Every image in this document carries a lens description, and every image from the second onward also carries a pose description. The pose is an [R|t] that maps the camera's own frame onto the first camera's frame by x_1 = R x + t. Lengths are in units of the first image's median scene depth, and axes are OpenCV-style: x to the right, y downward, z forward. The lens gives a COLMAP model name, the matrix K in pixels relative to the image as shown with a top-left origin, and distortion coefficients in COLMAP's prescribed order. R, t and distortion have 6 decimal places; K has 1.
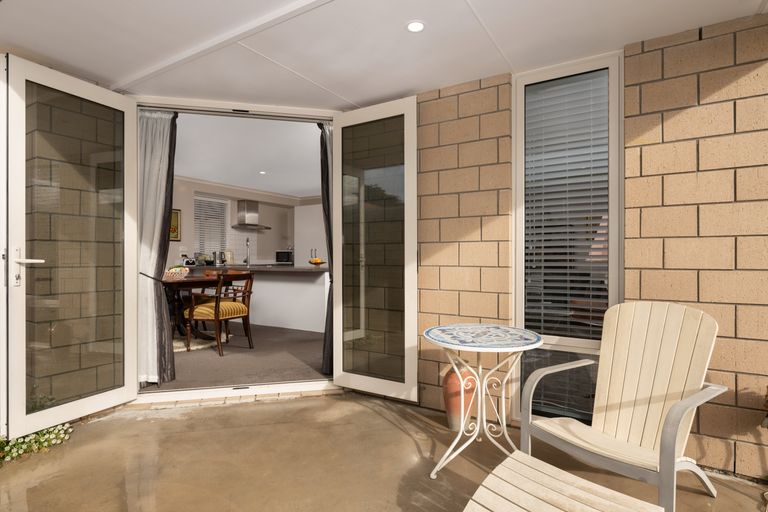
lens RADIAL K [[406.1, 0, 384.0], [0, 406.1, 256.0], [0, 0, 1]] dist [0.002365, 0.000703]
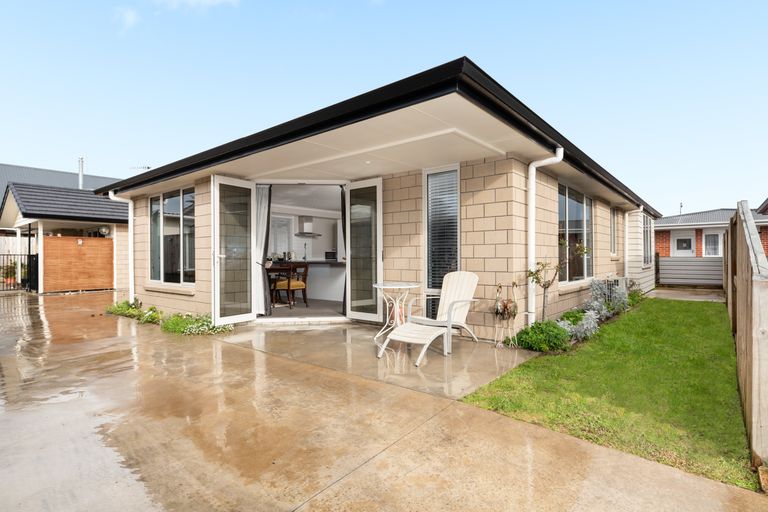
lens RADIAL K [[406.1, 0, 384.0], [0, 406.1, 256.0], [0, 0, 1]] dist [0.002365, 0.000703]
pose [[0.990857, -0.004474, -0.134843, 0.336046], [0.004544, 0.999990, 0.000212, 0.011874], [0.134841, -0.000823, 0.990867, -0.978678]]
